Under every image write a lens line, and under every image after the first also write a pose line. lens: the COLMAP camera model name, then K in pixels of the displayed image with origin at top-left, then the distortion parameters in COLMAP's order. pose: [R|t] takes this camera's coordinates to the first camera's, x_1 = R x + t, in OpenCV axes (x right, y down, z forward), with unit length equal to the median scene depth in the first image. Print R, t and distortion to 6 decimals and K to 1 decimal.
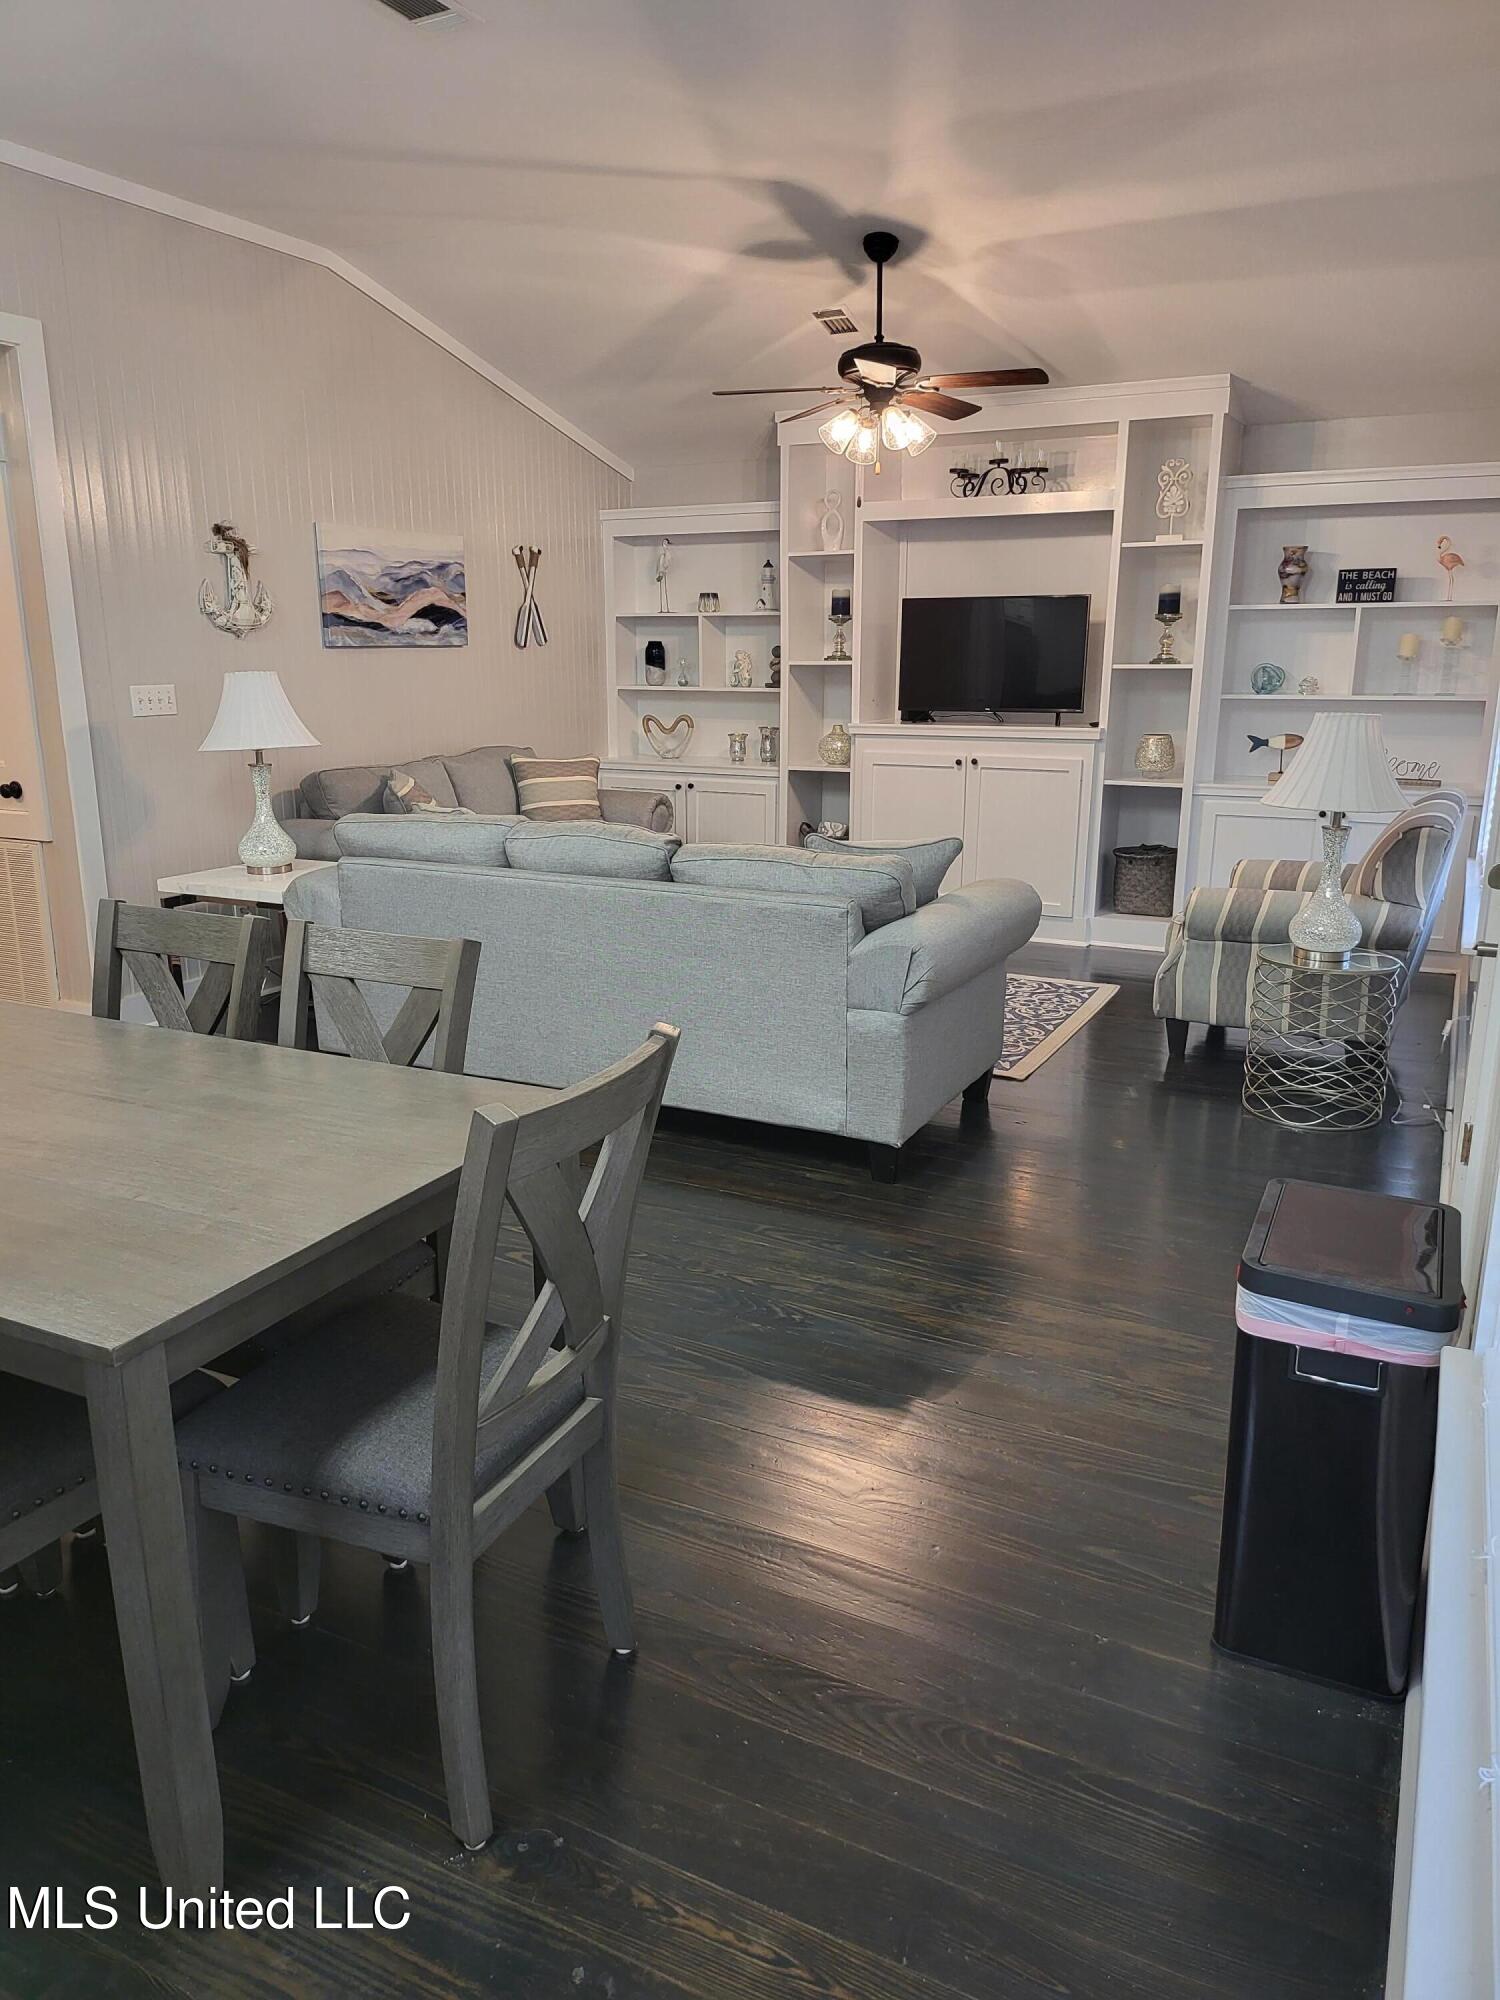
lens RADIAL K [[1399.6, 0, 728.3], [0, 1399.6, 994.3], [0, 0, 1]] dist [0.057332, -0.080169]
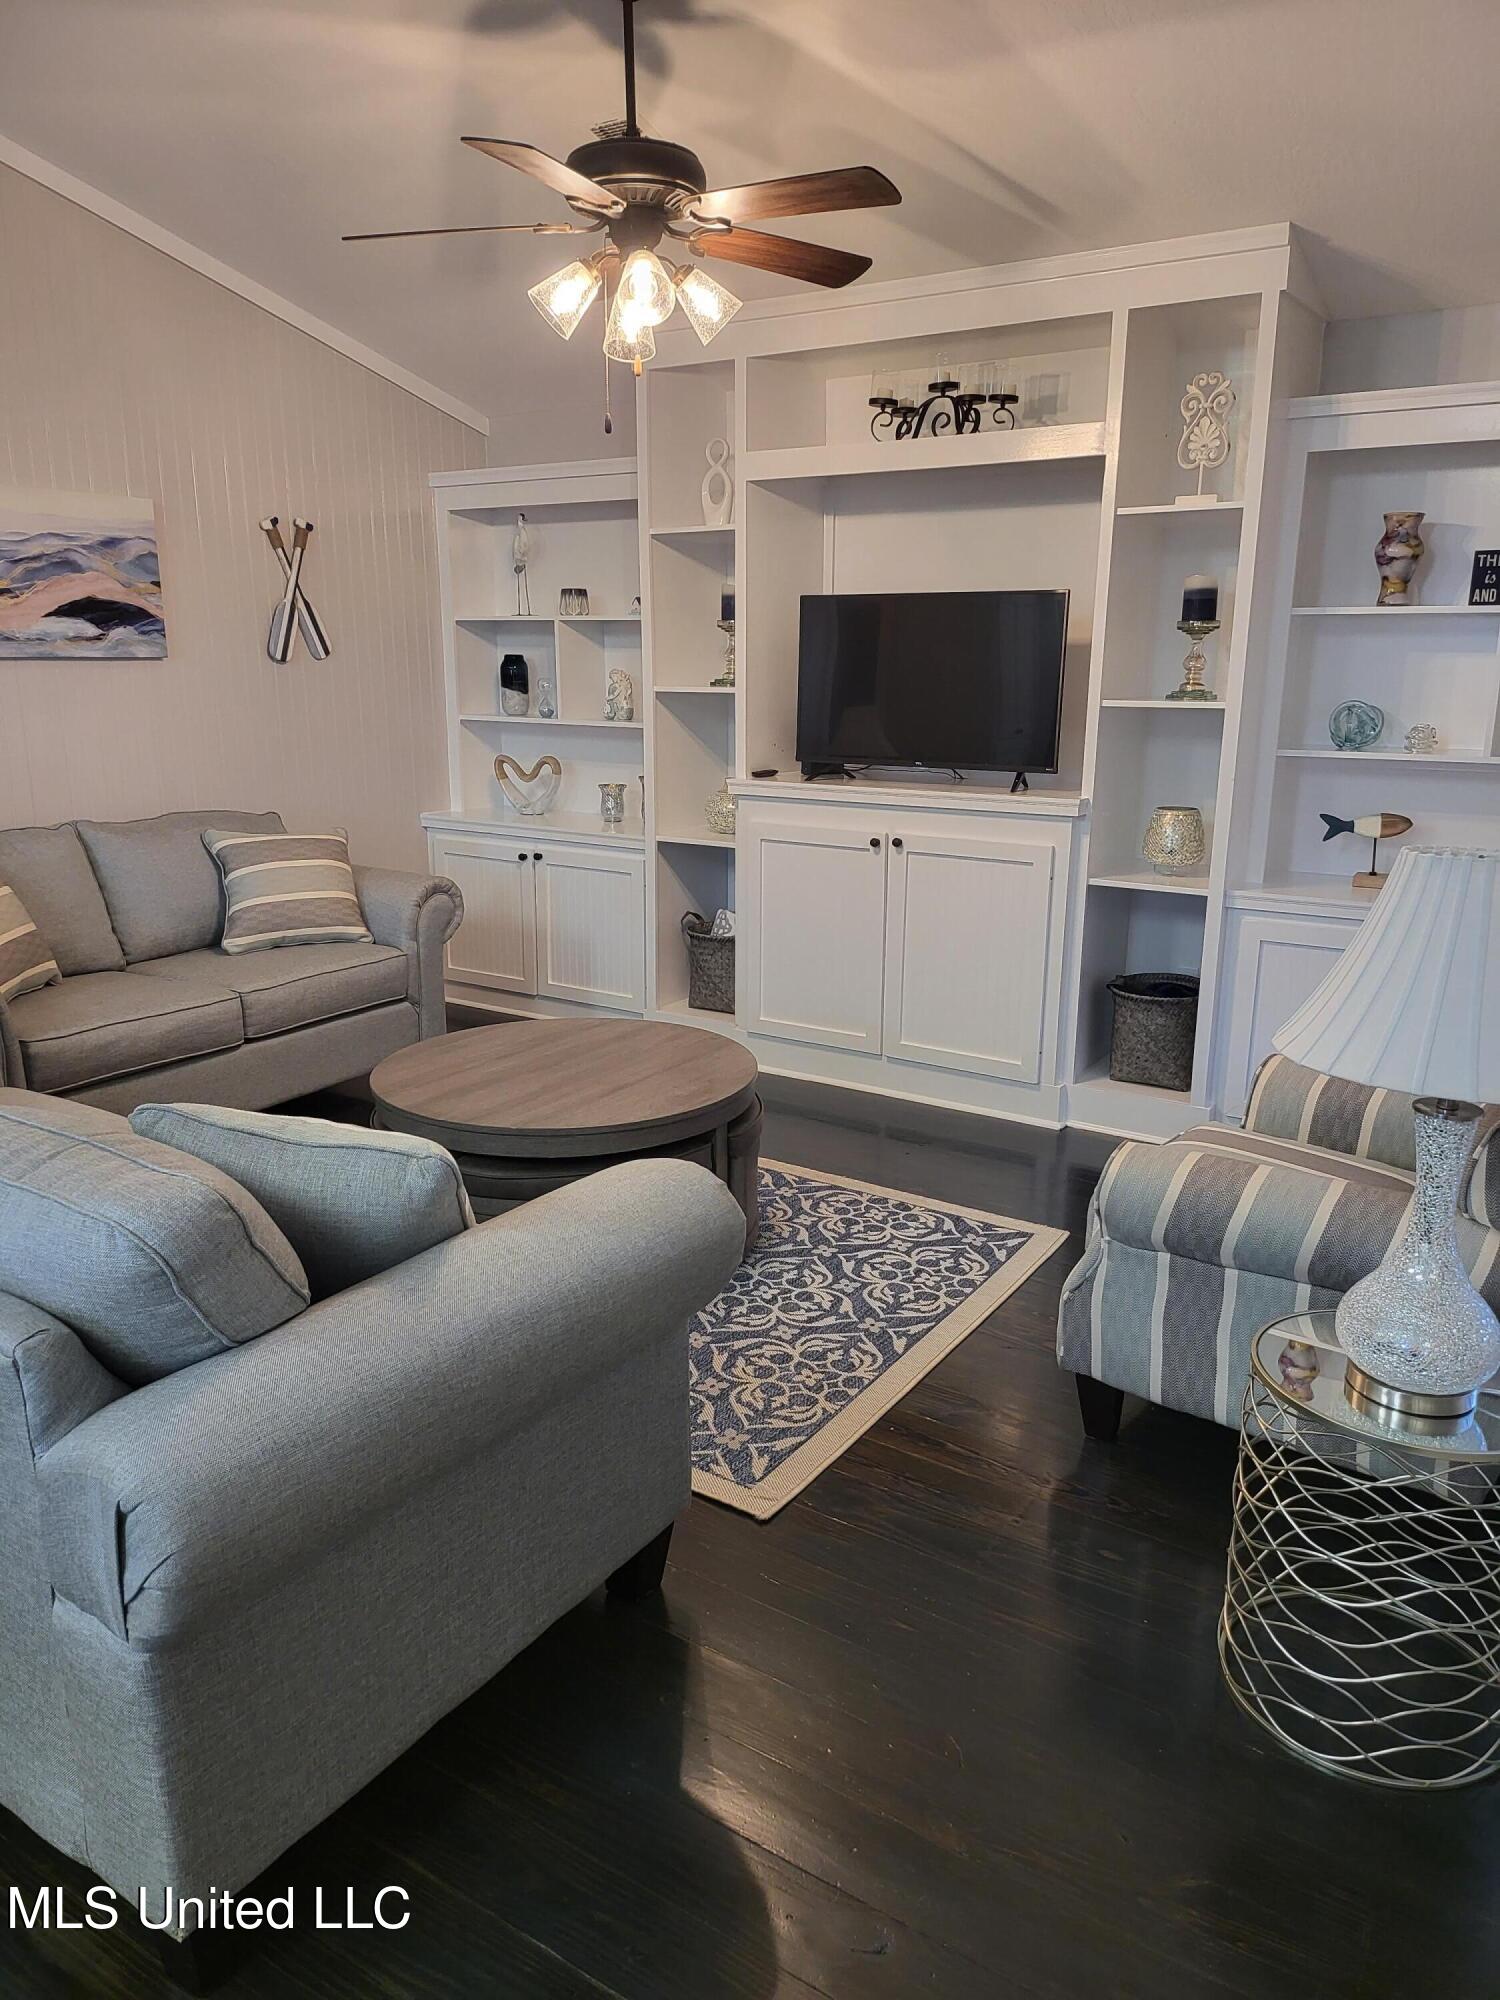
lens RADIAL K [[1390.7, 0, 750.0], [0, 1390.7, 1000.0], [0, 0, 1]] dist [0.060212, -0.077157]
pose [[0.994926, 0.033115, -0.095006, 0.175552], [-0.033362, 0.999443, -0.001016, -0.090715], [0.094920, 0.004180, 0.995476, 0.348104]]
